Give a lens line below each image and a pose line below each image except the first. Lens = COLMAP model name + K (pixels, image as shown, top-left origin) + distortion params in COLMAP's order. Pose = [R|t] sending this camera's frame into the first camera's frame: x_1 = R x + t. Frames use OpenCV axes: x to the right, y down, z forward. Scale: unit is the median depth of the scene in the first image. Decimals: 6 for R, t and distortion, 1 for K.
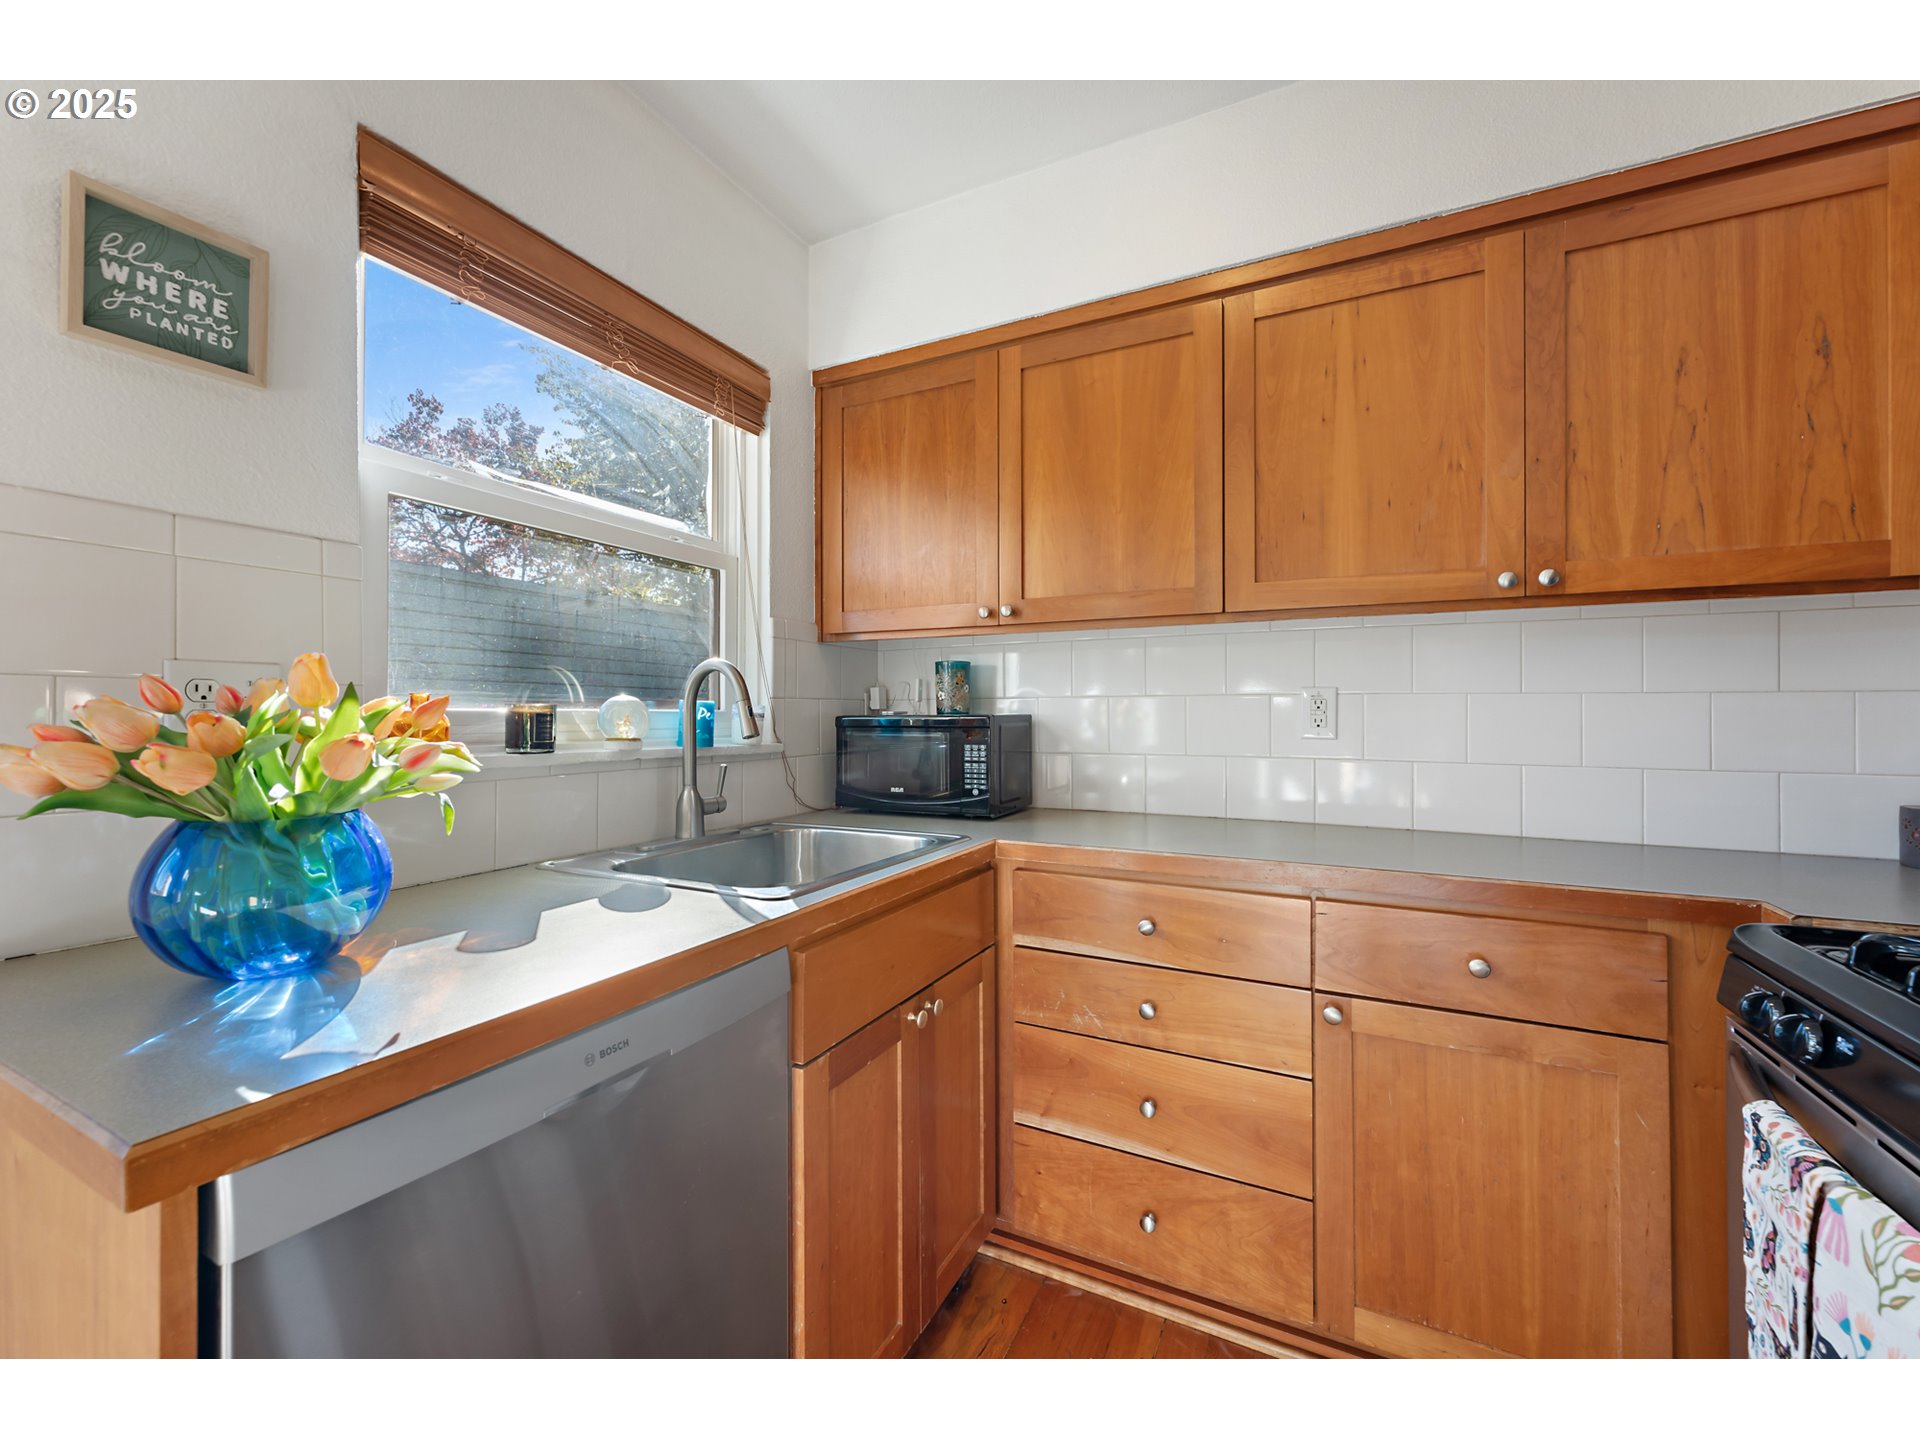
lens RADIAL K [[769.5, 0, 957.6], [0, 769.5, 706.3], [0, 0, 1]] dist [-0.000811, 0.000028]
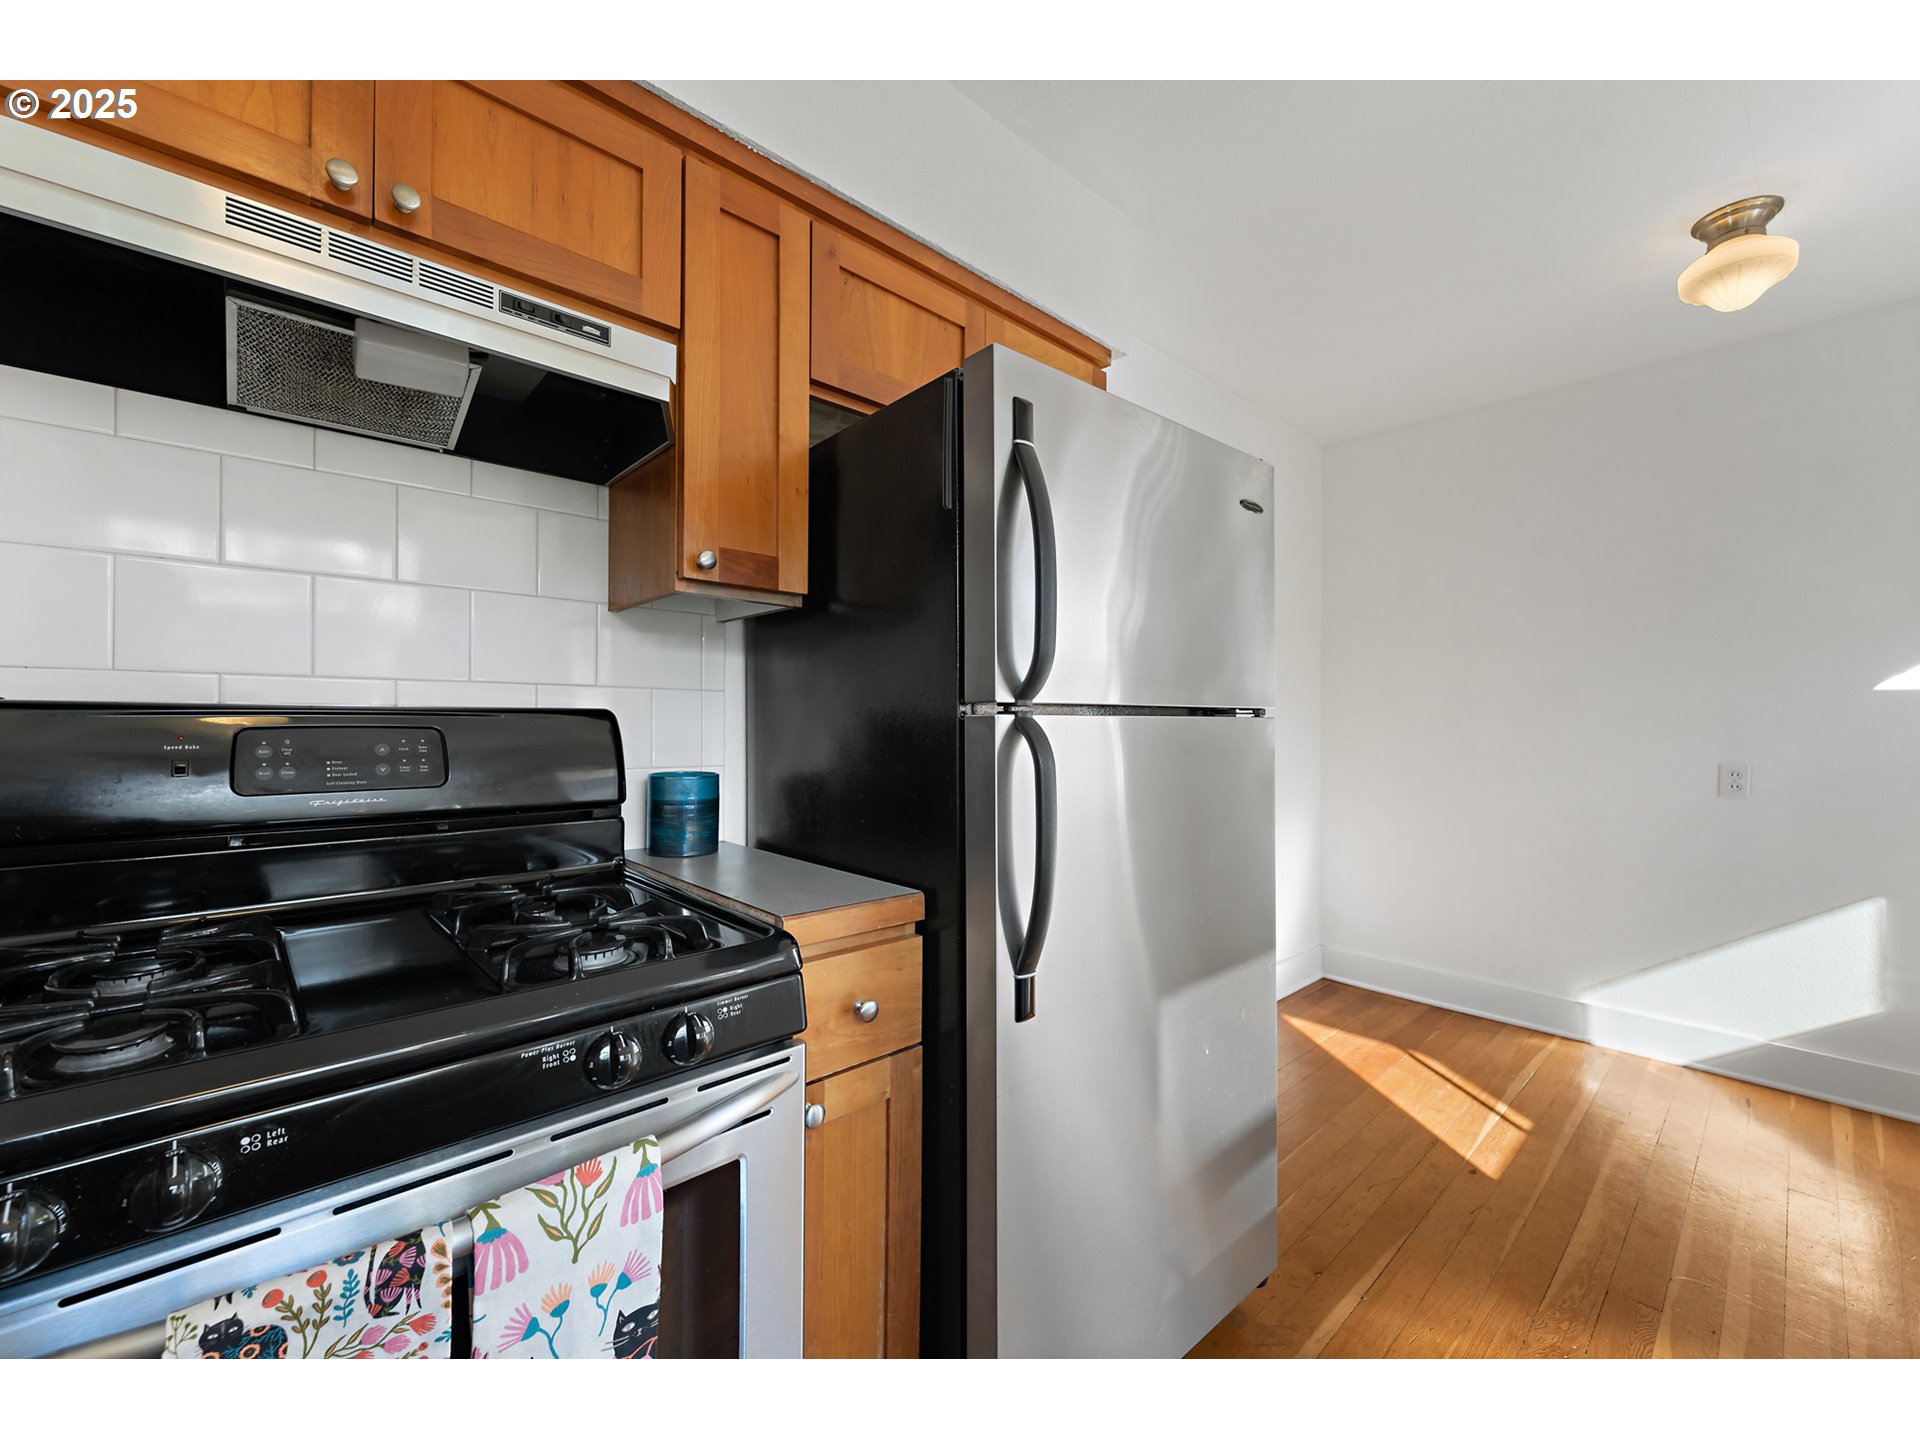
lens RADIAL K [[776.2, 0, 960.0], [0, 776.2, 720.0], [0, 0, 1]] dist [-0.001881, -0.000045]
pose [[-0.938099, -0.005318, 0.346327, 0.152755], [-0.010548, 0.999857, -0.013219, 0.022556], [-0.346207, -0.016054, -0.938021, 0.841590]]
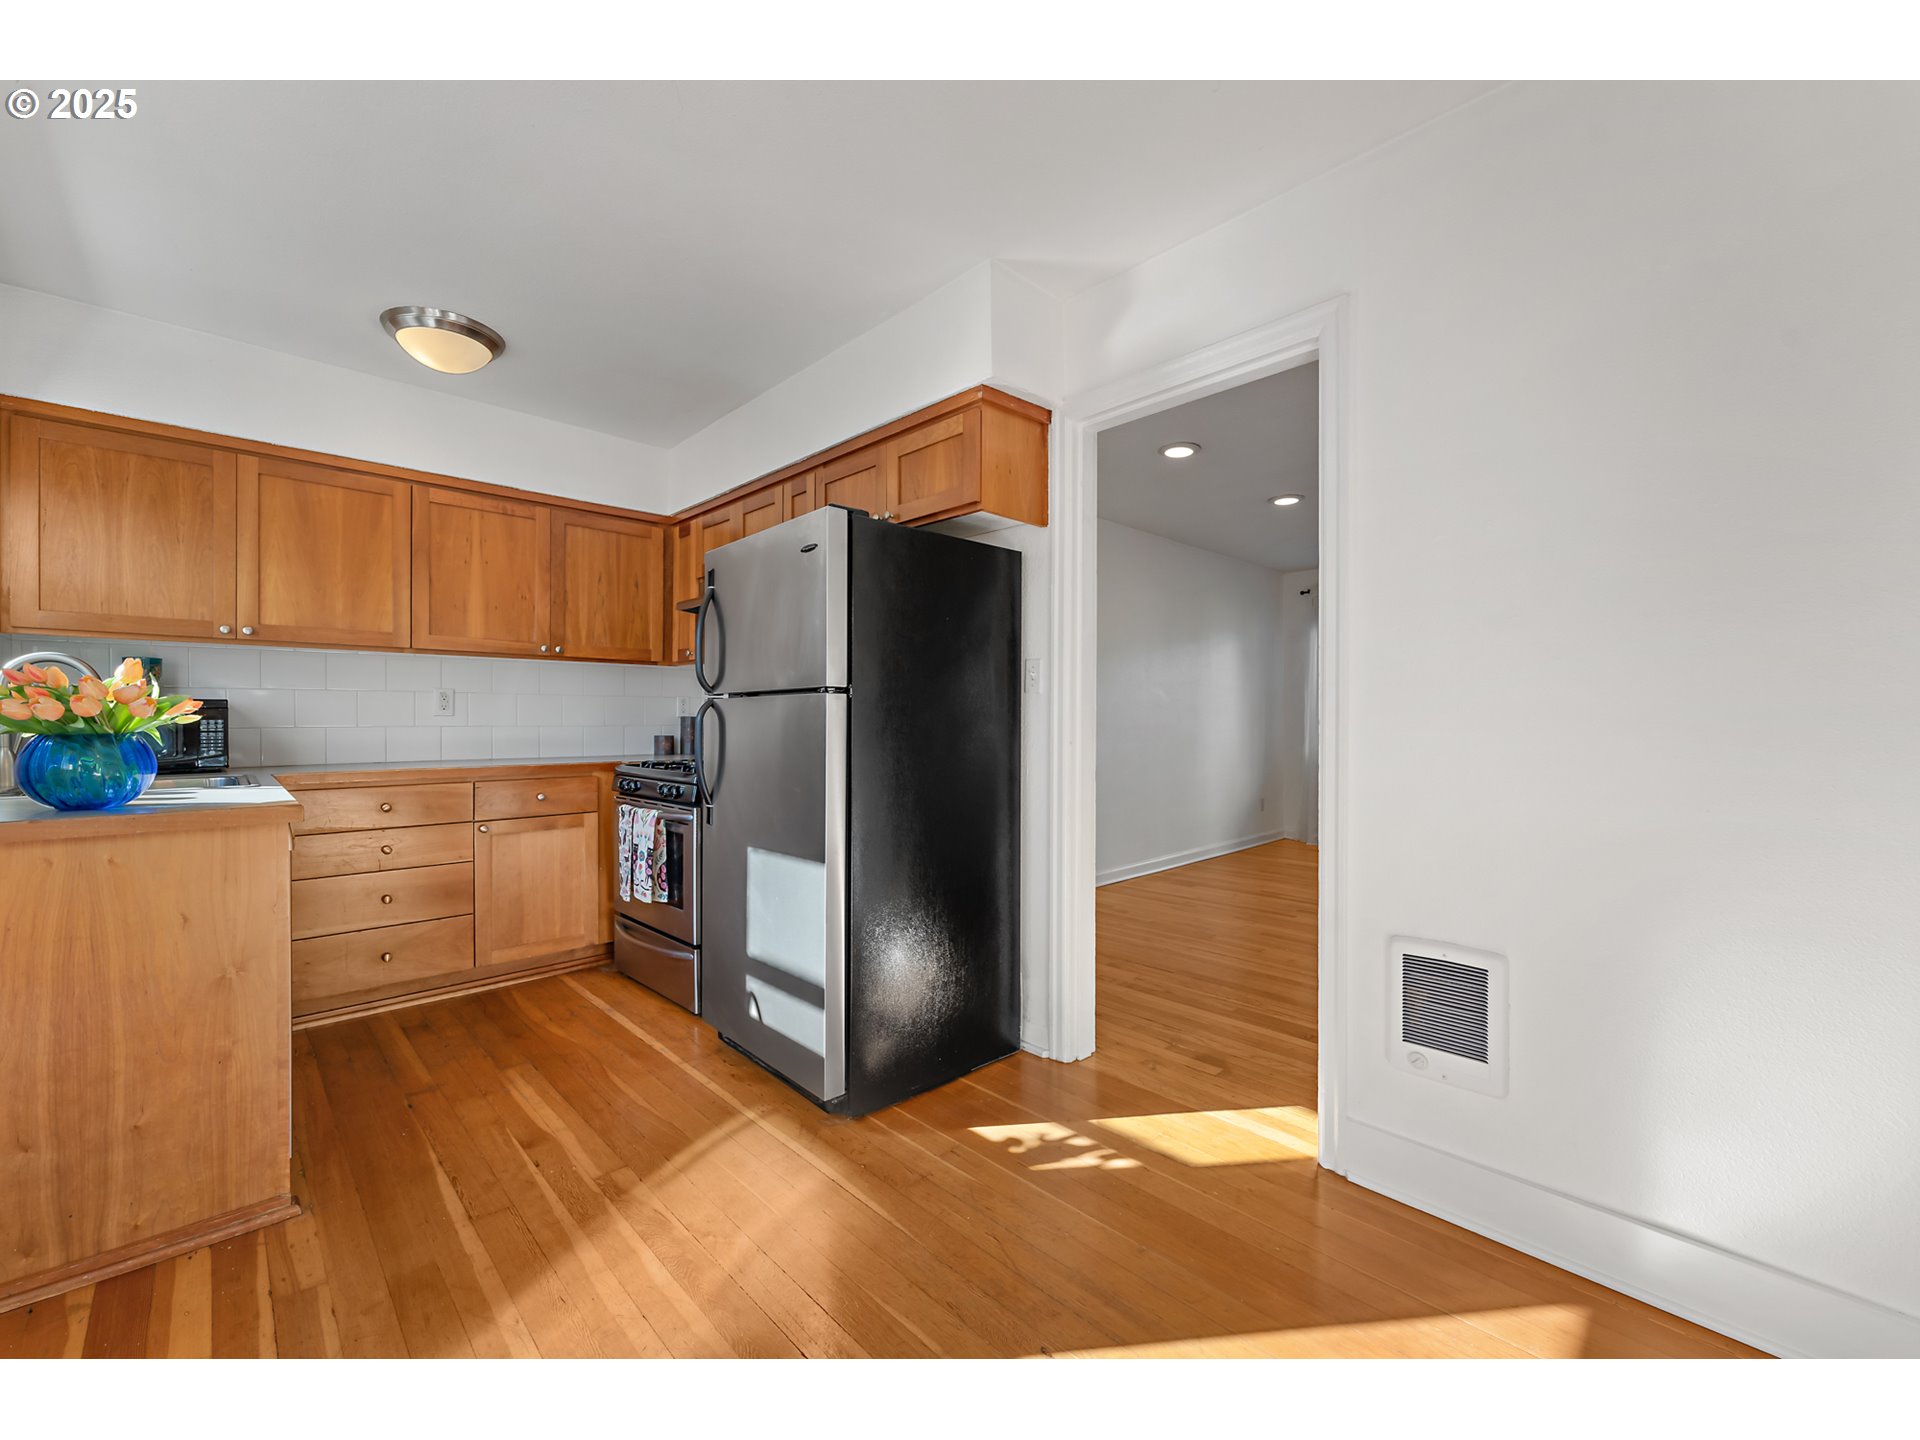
lens RADIAL K [[776.2, 0, 960.0], [0, 776.2, 720.0], [0, 0, 1]] dist [-0.001881, -0.000045]
pose [[0.326346, -0.004112, 0.945241, -1.219095], [-0.008660, 0.999936, 0.007340, 0.036625], [-0.945211, -0.010581, 0.326289, -1.091192]]
